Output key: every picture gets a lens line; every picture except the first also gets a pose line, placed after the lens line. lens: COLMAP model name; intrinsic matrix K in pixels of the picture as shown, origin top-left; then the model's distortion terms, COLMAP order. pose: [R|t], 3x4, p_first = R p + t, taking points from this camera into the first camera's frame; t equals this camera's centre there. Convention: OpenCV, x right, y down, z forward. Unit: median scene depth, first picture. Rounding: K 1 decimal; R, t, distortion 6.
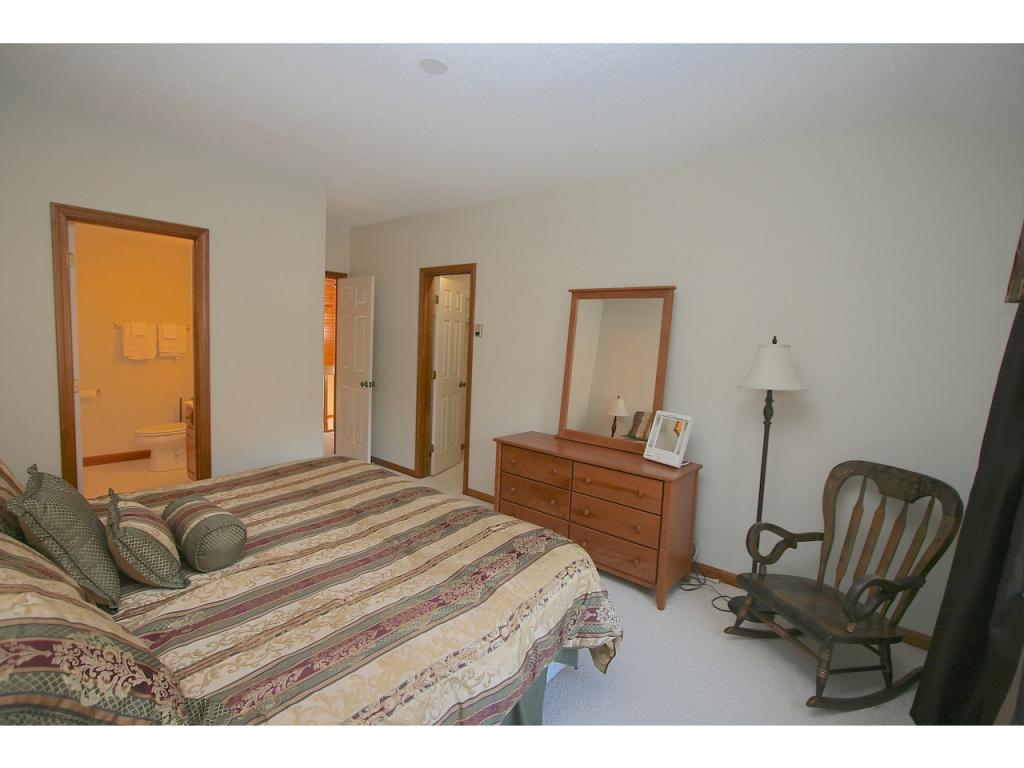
lens RADIAL K [[473.2, 0, 509.1], [0, 473.2, 379.4], [0, 0, 1]] dist [-0.020179, 0.004737]
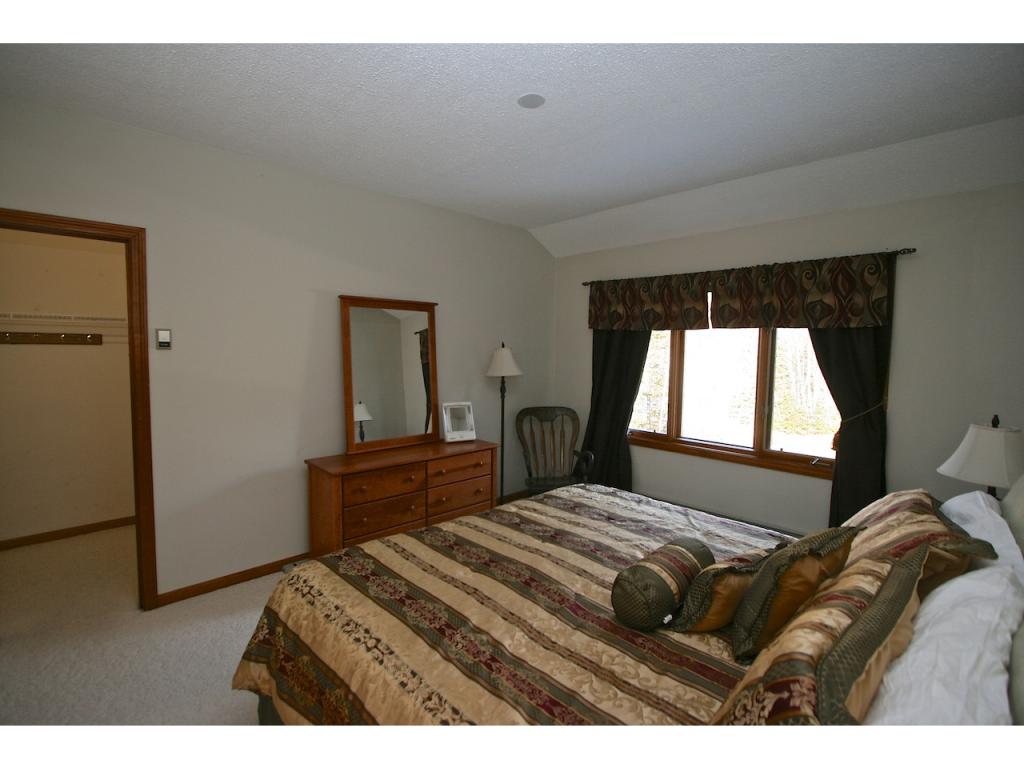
lens RADIAL K [[527.8, 0, 513.0], [0, 527.8, 380.9], [0, 0, 1]] dist [0.094399, 0.000107]
pose [[0.096022, -0.115581, 0.988646, -1.121391], [0.076631, 0.991146, 0.108430, -0.140654], [-0.992425, 0.065349, 0.104029, 0.706849]]
